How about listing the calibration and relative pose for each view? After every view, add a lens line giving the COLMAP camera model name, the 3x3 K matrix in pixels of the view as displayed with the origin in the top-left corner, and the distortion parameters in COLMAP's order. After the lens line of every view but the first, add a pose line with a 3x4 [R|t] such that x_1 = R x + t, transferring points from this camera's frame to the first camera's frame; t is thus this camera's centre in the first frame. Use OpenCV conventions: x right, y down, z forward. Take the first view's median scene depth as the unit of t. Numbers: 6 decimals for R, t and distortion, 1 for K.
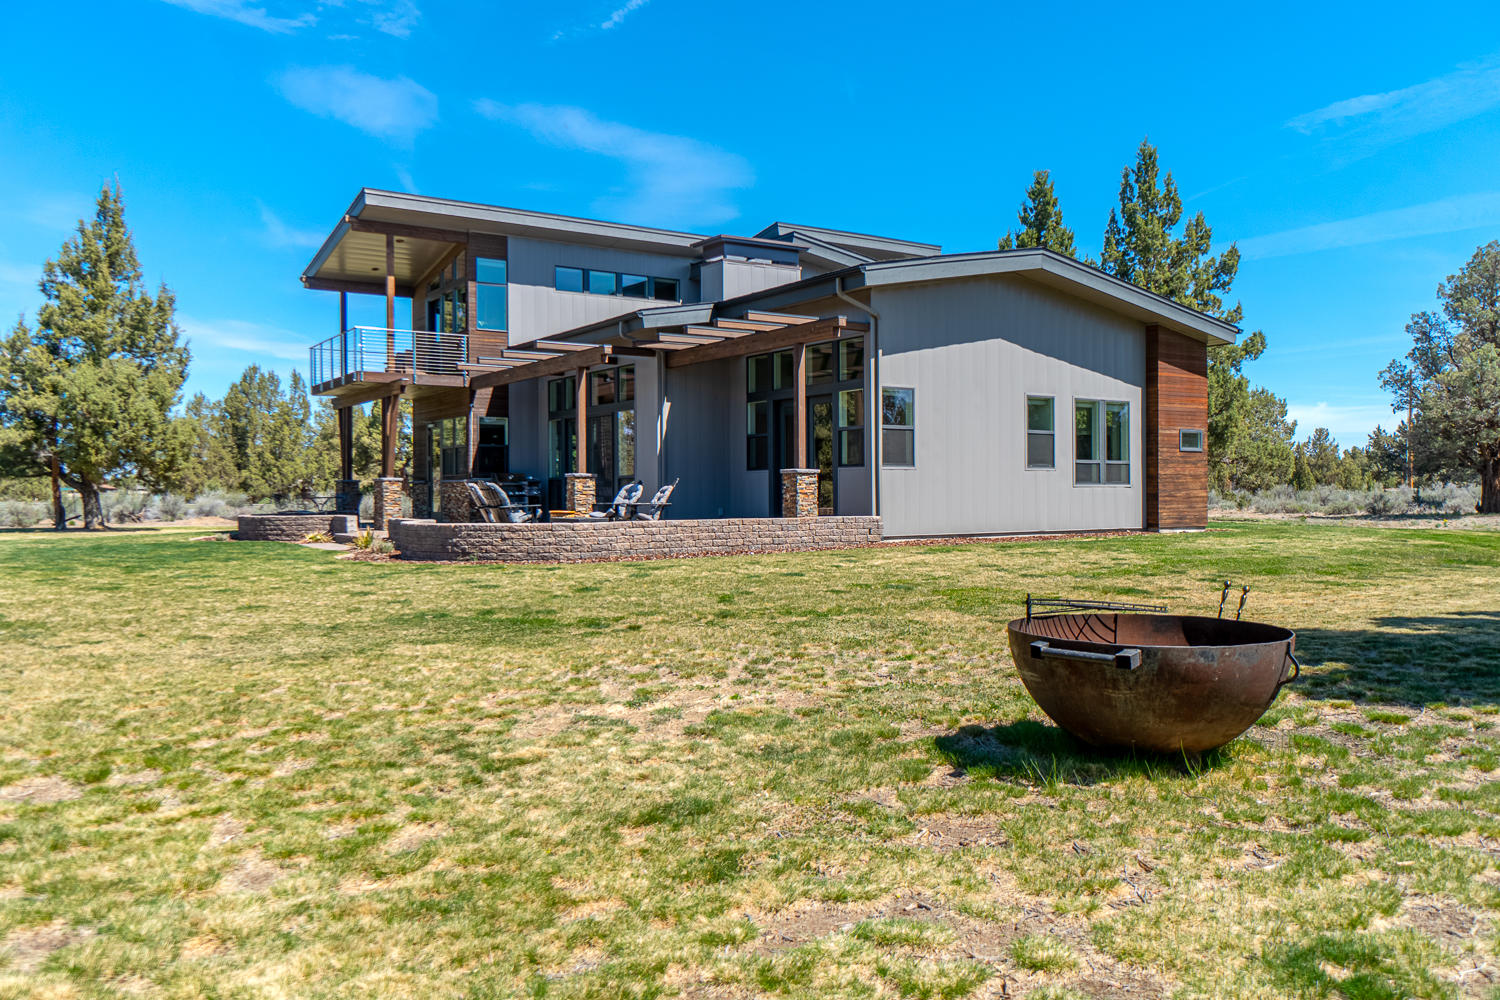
lens RADIAL K [[1140.1, 0, 750.0], [0, 1140.1, 500.0], [0, 0, 1]] dist [0.004281, 0.000941]
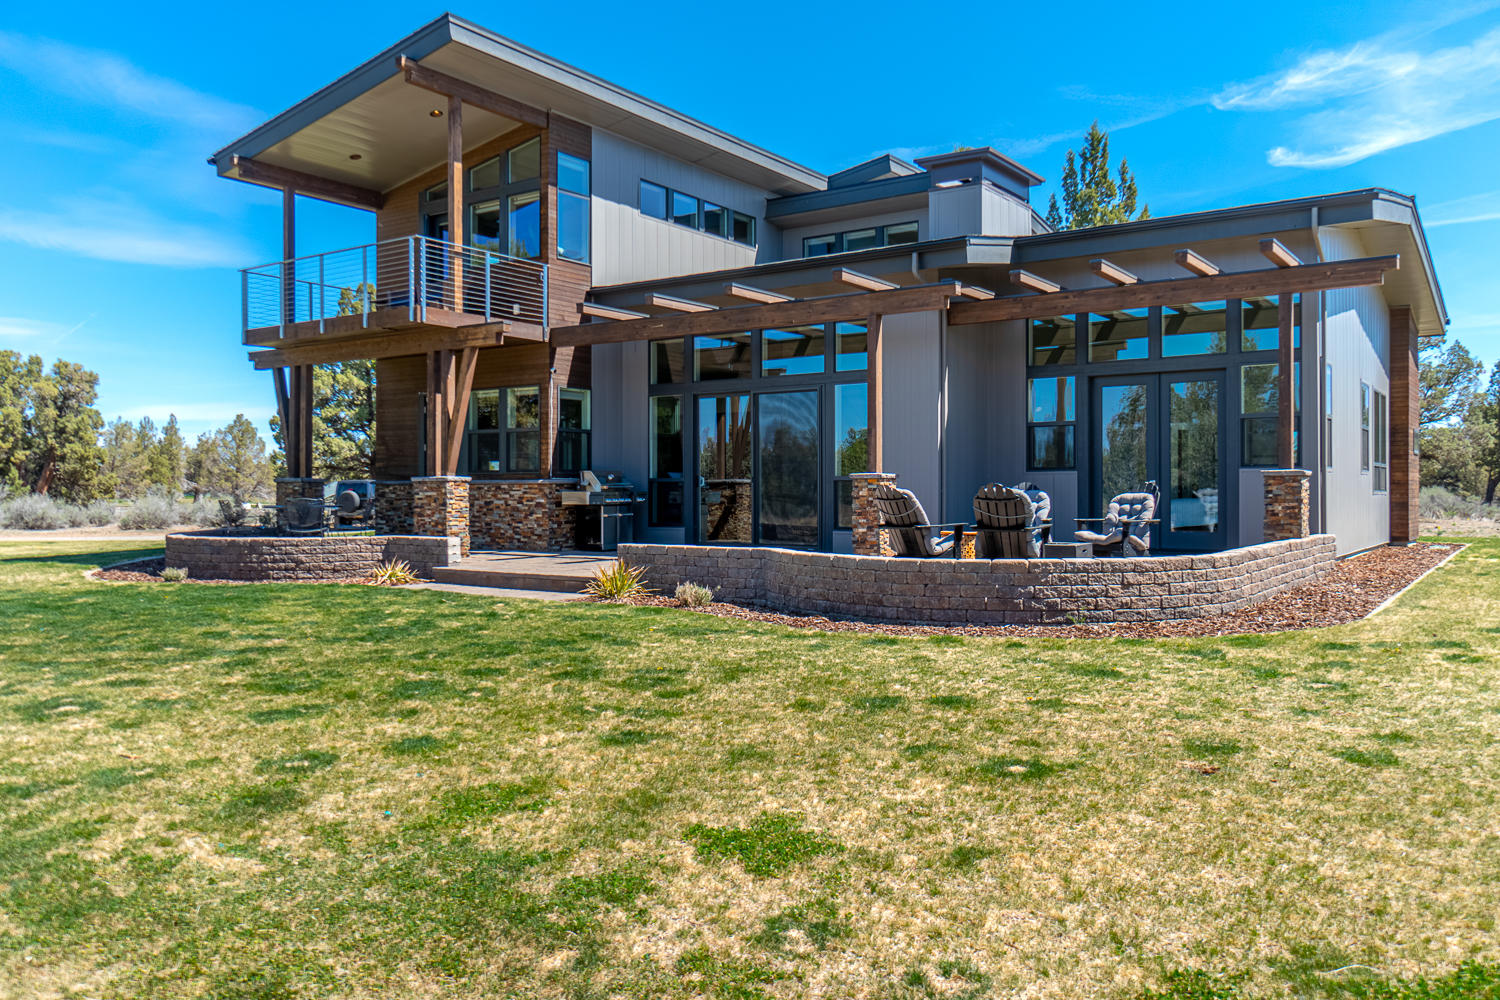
lens RADIAL K [[1182.4, 0, 750.0], [0, 1182.4, 500.0], [0, 0, 1]] dist [-0.010824, -0.002885]
pose [[0.945606, 0.007897, 0.325219, -0.356509], [-0.004979, 0.999940, -0.009802, -0.000896], [-0.325277, 0.007649, 0.945588, 0.307216]]
